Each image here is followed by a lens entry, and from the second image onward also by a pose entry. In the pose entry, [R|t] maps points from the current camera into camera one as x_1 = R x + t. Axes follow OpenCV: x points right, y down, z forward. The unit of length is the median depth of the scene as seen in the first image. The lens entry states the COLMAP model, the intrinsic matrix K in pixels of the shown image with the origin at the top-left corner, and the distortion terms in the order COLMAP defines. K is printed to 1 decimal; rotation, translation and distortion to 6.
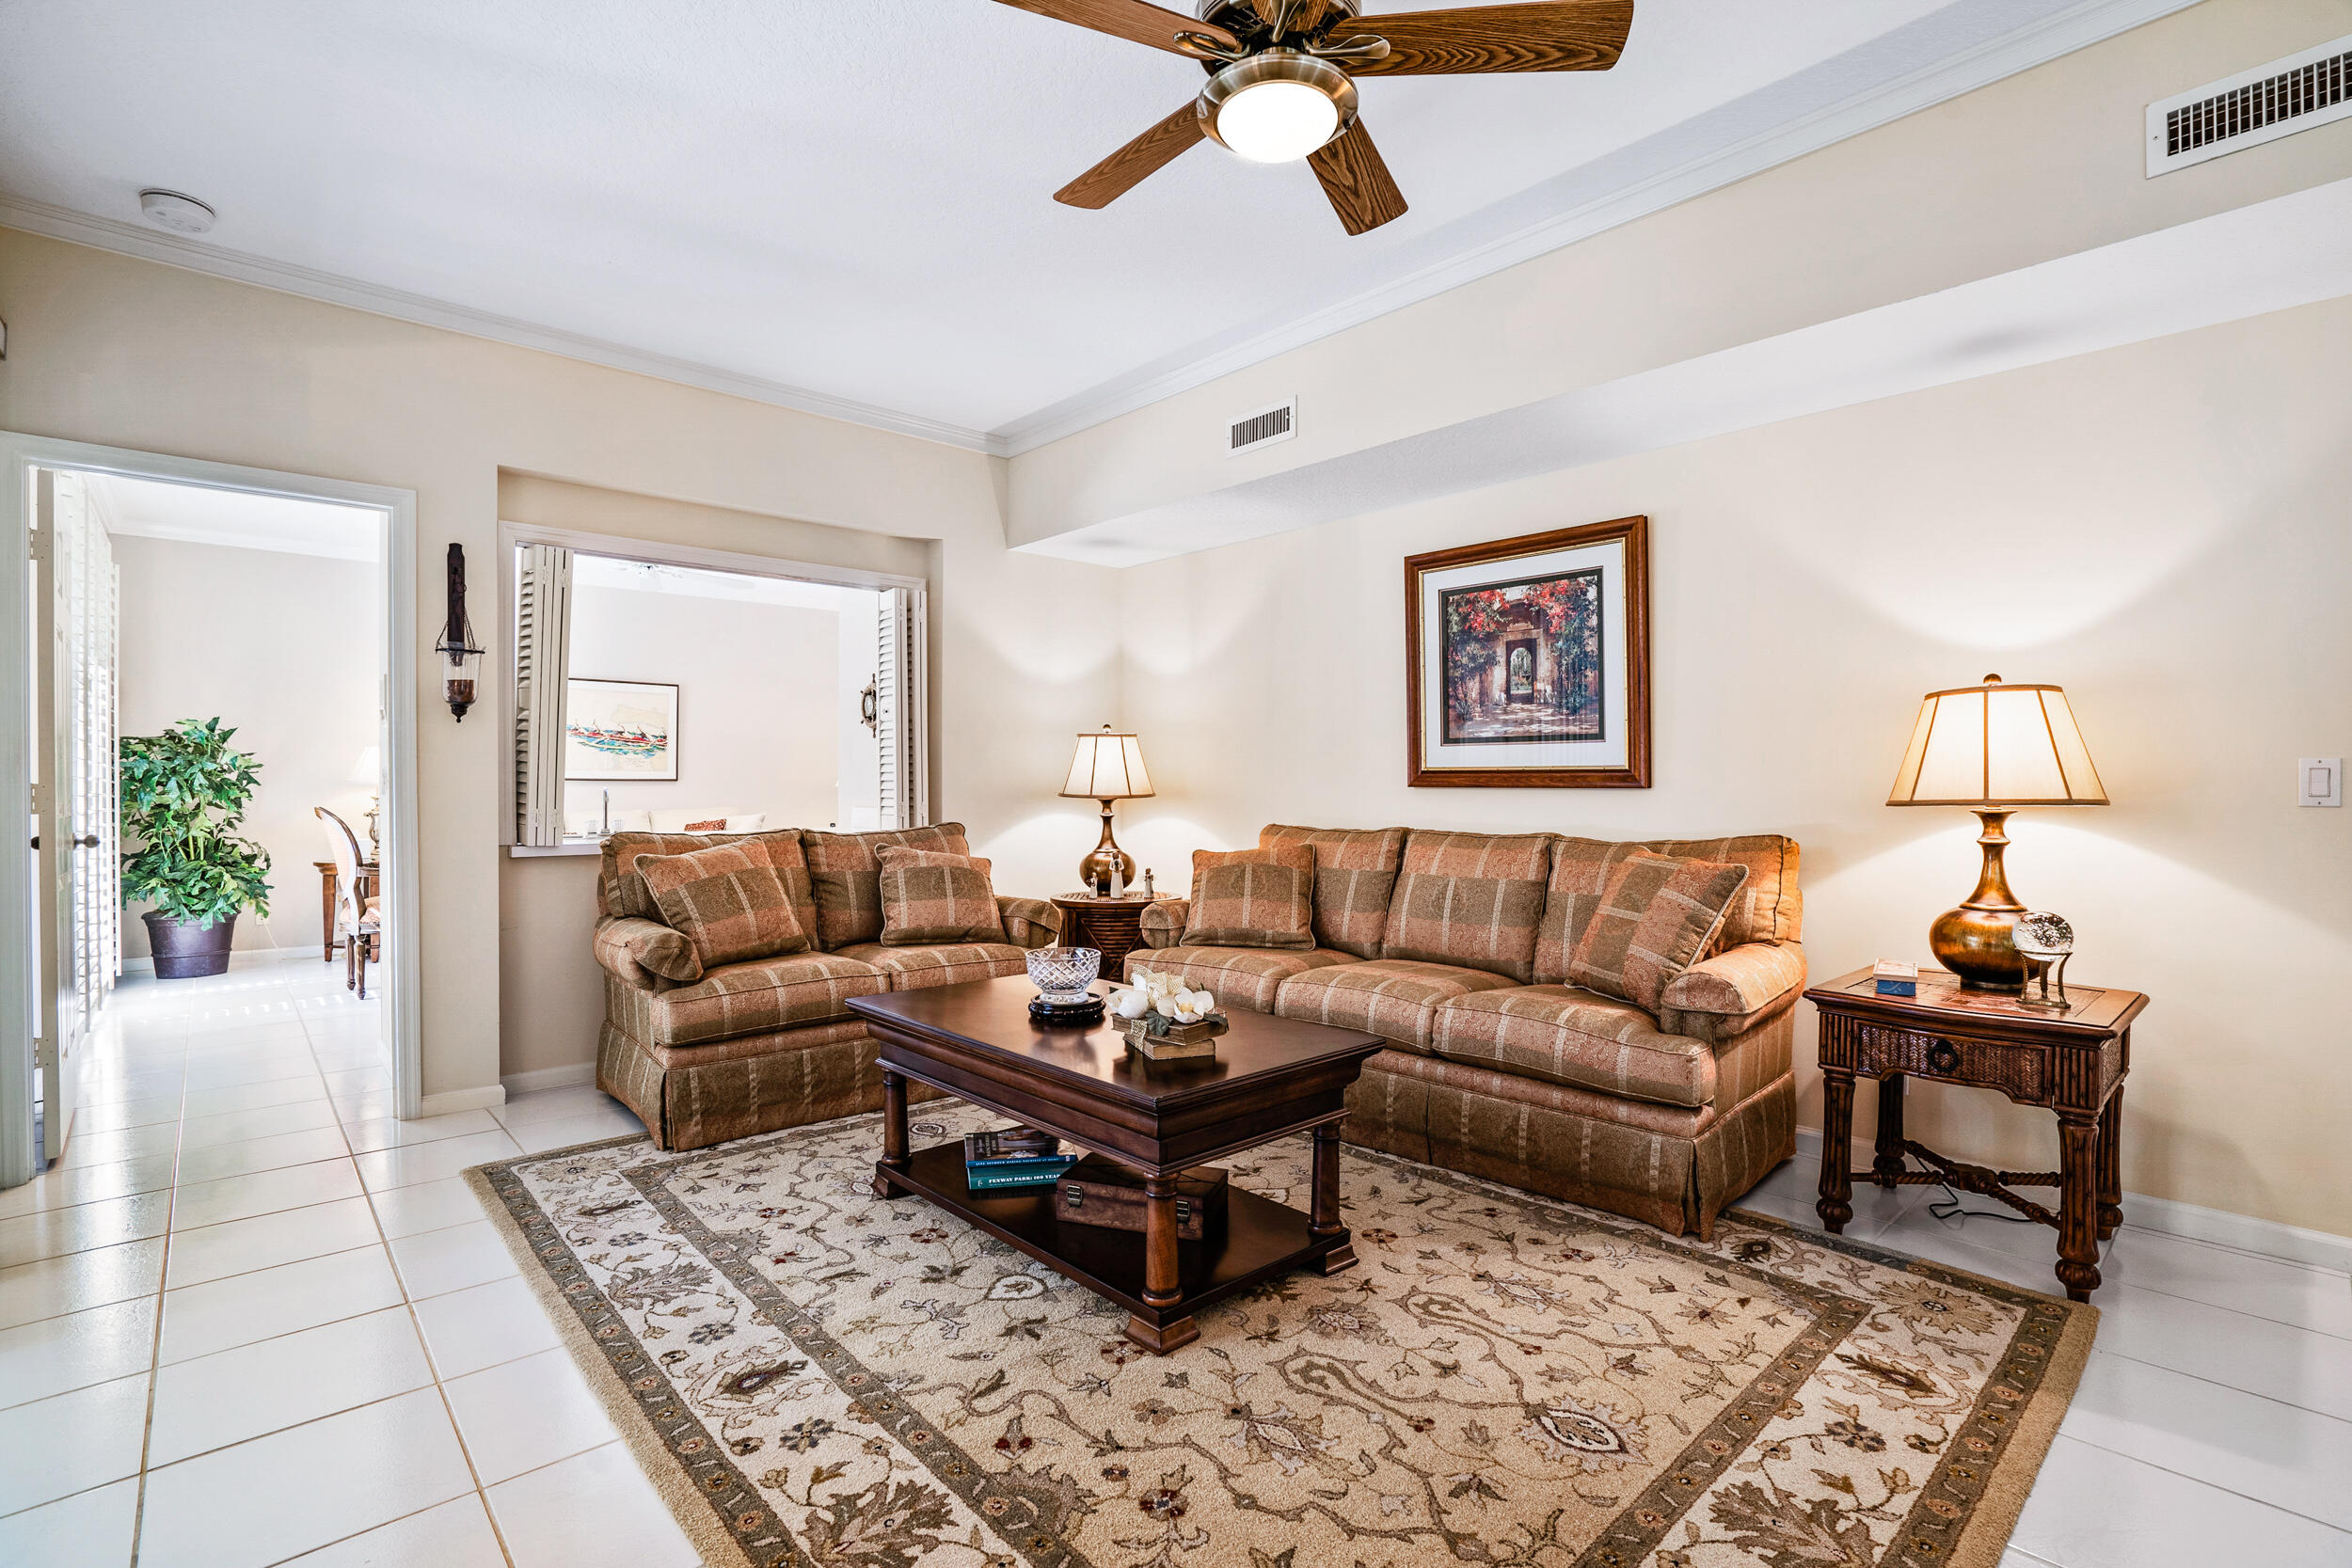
lens RADIAL K [[1097.6, 0, 1180.2], [0, 1097.6, 772.8], [0, 0, 1]] dist [-0.027653, 0.010352]
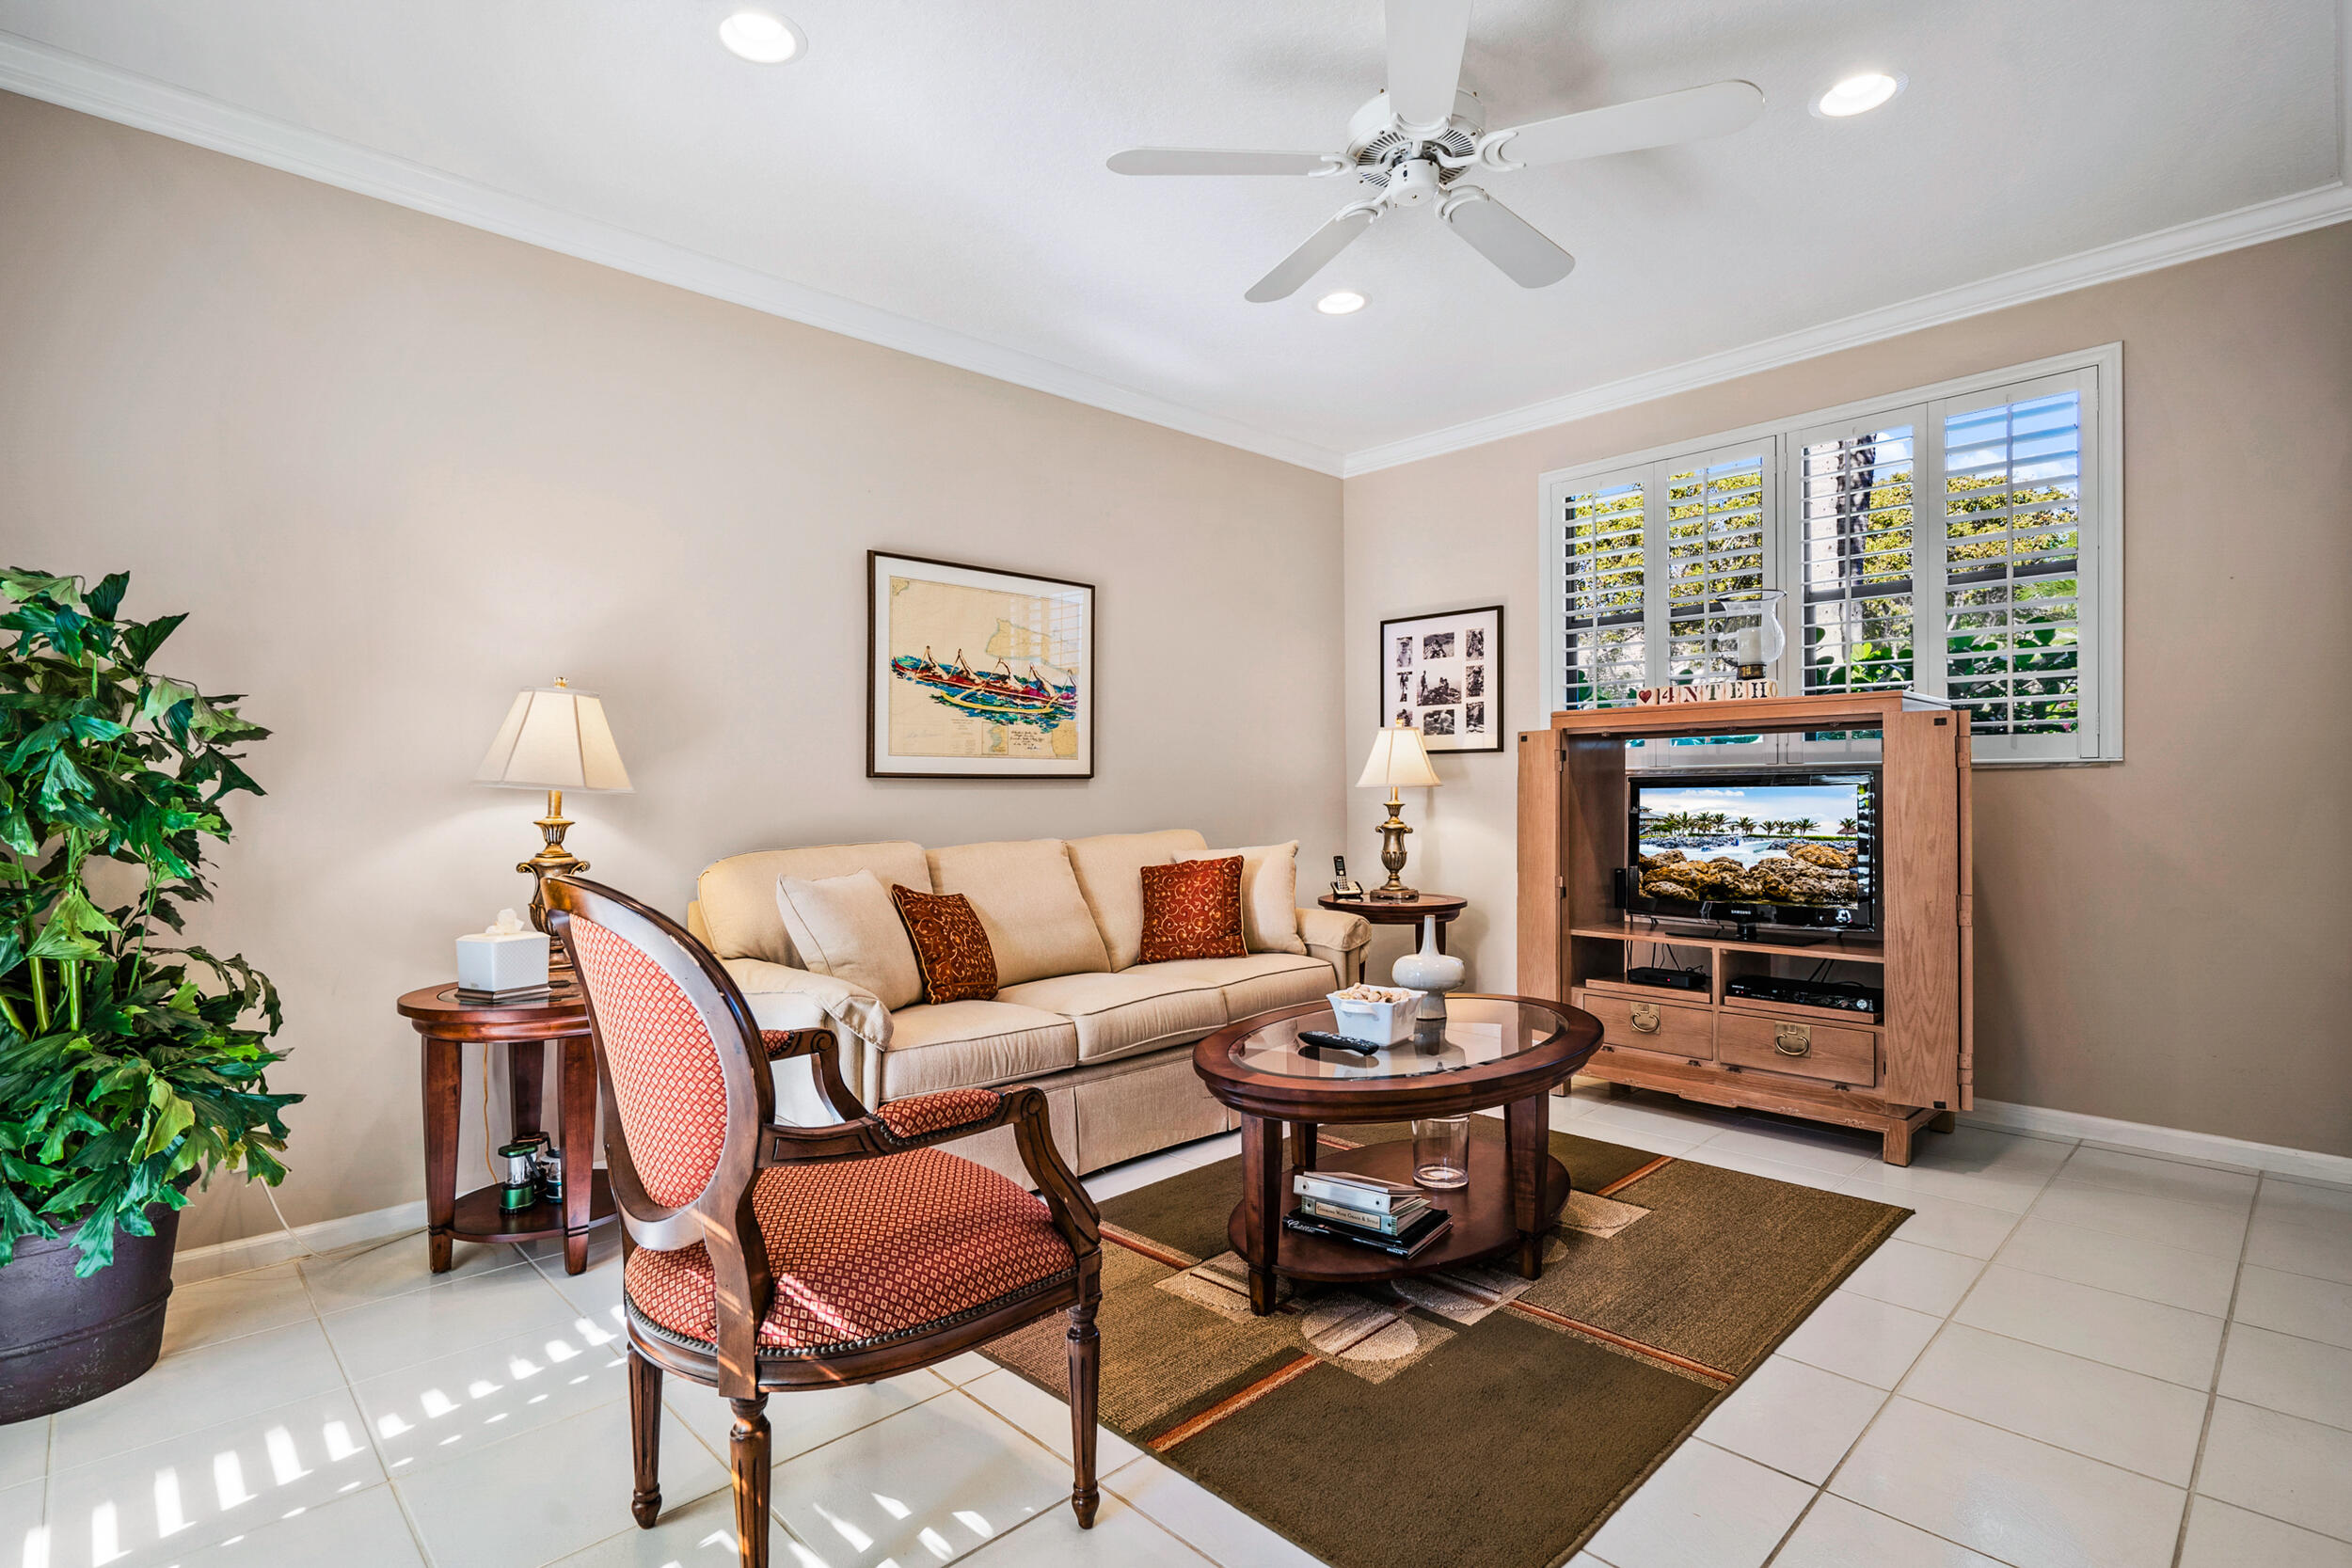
lens RADIAL K [[1097.6, 0, 1151.6], [0, 1097.6, 784.8], [0, 0, 1]] dist [-0.027653, 0.010352]
pose [[0.998973, 0.001459, 0.045286, -0.602216], [-0.002089, 0.999902, 0.013861, 0.003528], [-0.045262, -0.013942, 0.998878, 0.668437]]
